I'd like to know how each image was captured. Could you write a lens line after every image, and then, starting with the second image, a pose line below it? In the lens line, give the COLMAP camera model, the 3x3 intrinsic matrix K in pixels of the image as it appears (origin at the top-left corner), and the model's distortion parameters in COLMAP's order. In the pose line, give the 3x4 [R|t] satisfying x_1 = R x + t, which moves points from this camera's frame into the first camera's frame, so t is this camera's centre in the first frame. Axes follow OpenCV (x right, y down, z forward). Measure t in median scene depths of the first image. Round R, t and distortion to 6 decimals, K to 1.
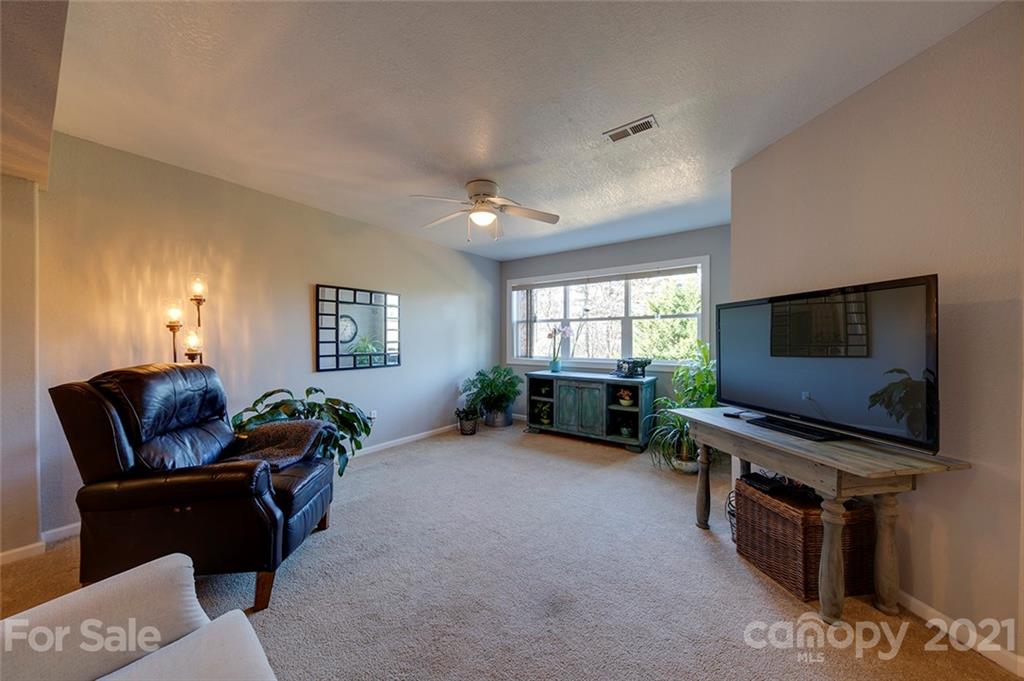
lens RADIAL K [[355.3, 0, 514.7], [0, 355.3, 339.8], [0, 0, 1]] dist [0.002256, -0.000143]
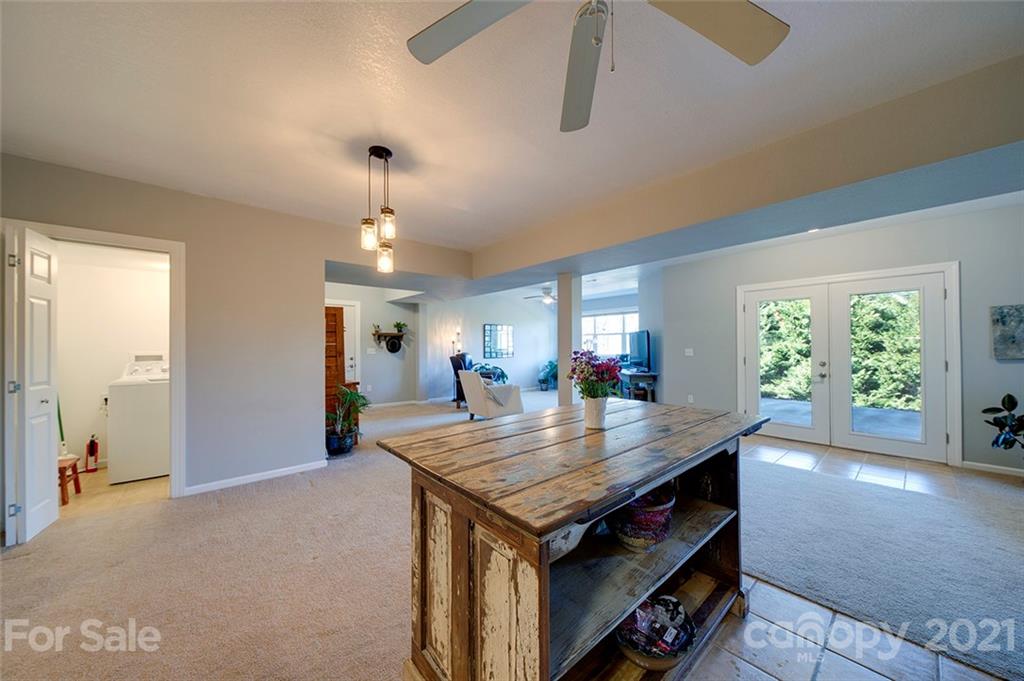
lens RADIAL K [[355.3, 0, 509.1], [0, 355.3, 342.5], [0, 0, 1]] dist [0.002256, -0.000143]
pose [[0.970006, -0.009945, -0.242877, 0.239439], [0.008646, 0.999942, -0.006417, -0.005435], [0.242927, 0.004125, 0.970036, -1.440354]]
